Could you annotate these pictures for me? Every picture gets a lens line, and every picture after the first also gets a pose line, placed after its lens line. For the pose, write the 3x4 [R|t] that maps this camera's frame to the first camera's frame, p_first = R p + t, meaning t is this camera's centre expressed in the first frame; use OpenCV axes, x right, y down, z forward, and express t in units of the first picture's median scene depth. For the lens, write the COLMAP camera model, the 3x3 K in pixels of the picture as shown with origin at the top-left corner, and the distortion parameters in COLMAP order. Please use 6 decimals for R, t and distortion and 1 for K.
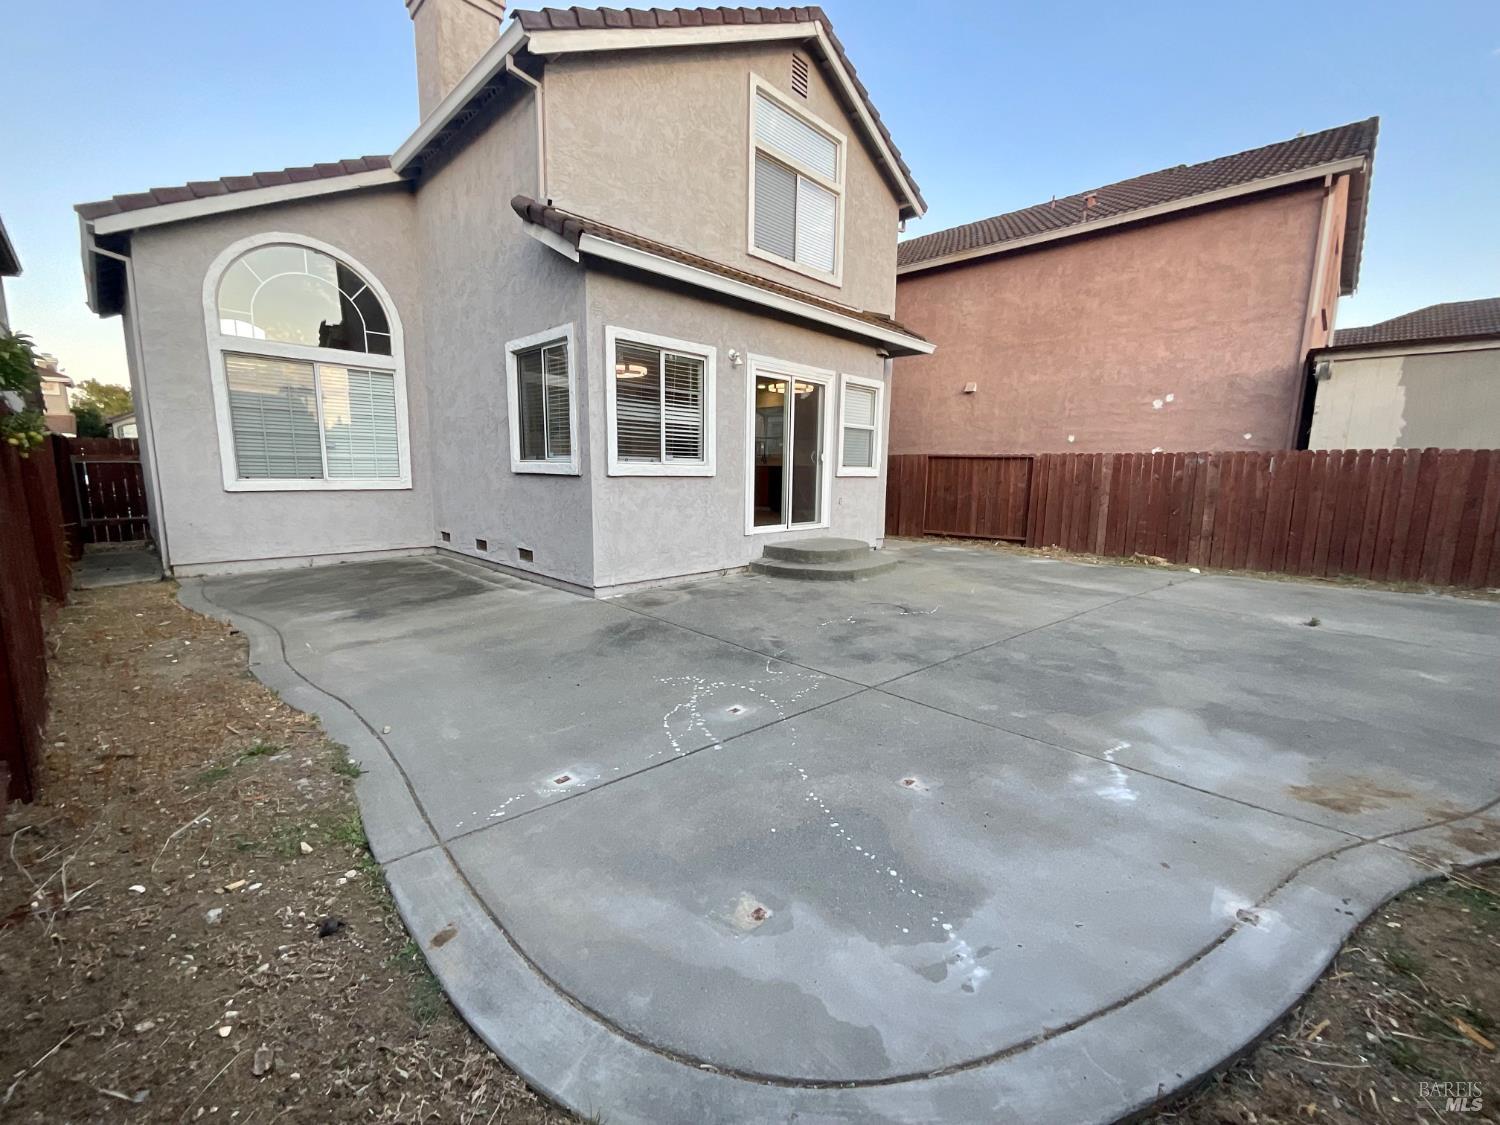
lens RADIAL K [[606.9, 0, 749.4], [0, 606.9, 557.7], [0, 0, 1]] dist [-0.000086, 0.000066]
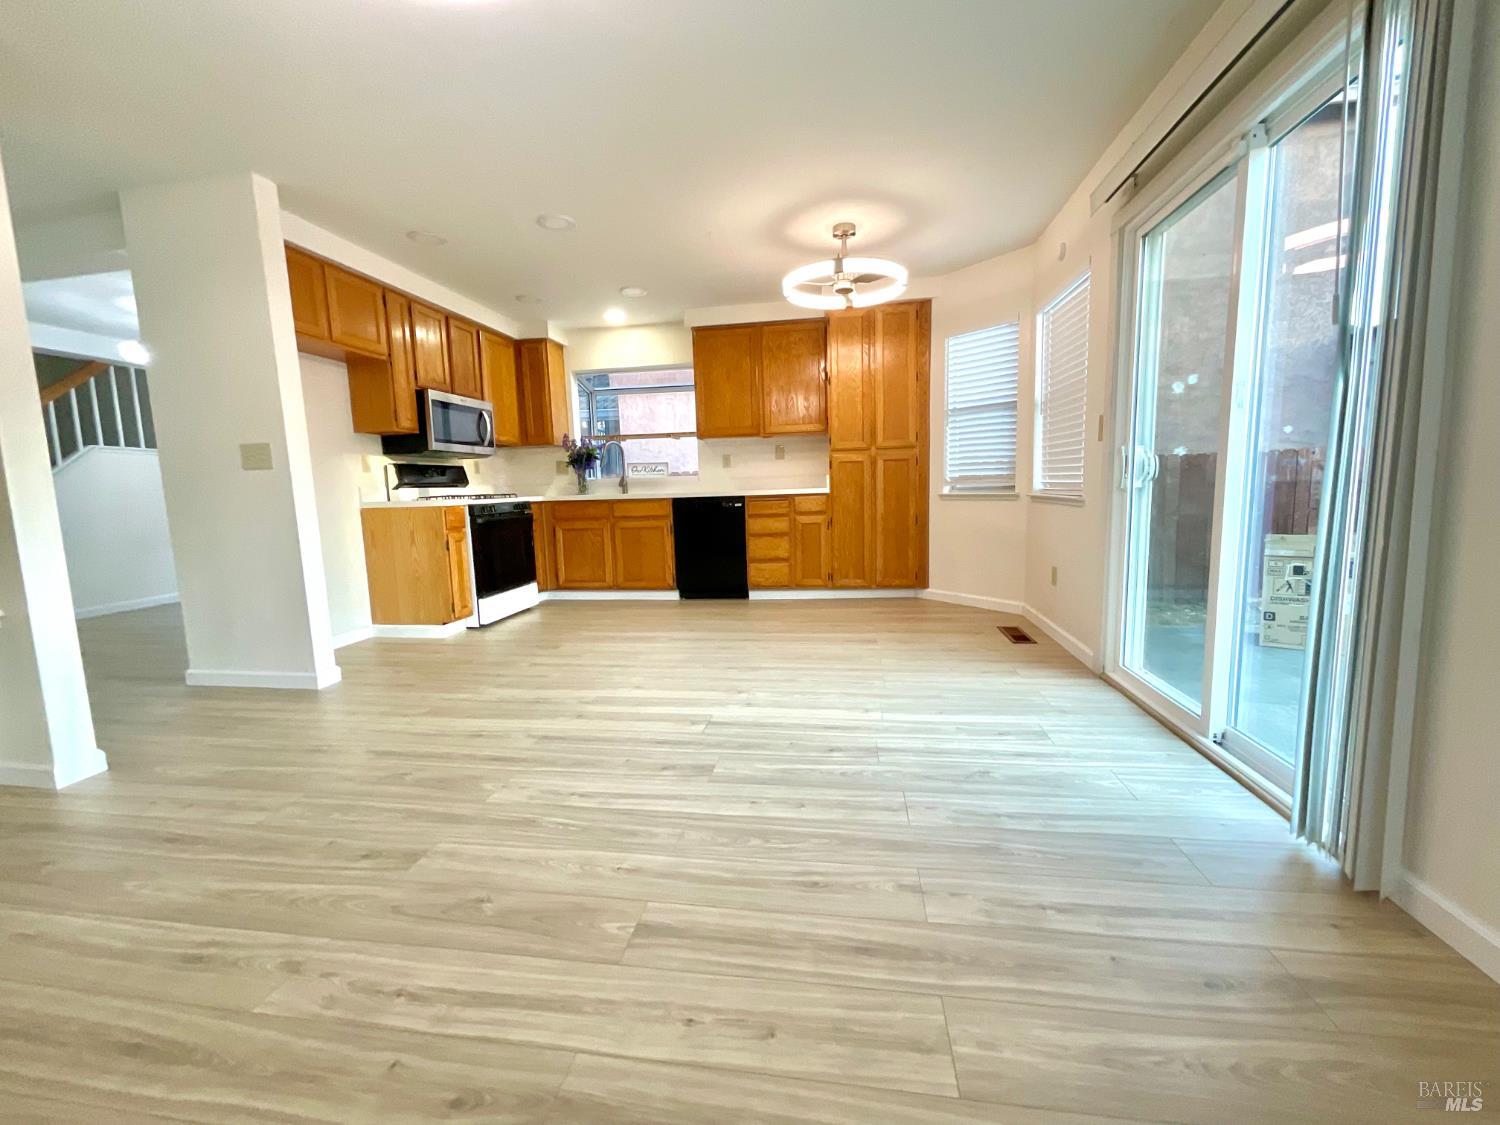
lens RADIAL K [[606.9, 0, 750.9], [0, 606.9, 562.1], [0, 0, 1]] dist [-0.000086, 0.000066]
pose [[0.815664, -0.110167, 0.567940, -0.206494], [0.125371, 0.992033, 0.012375, -0.127164], [-0.564778, 0.061109, 0.822977, 0.758857]]
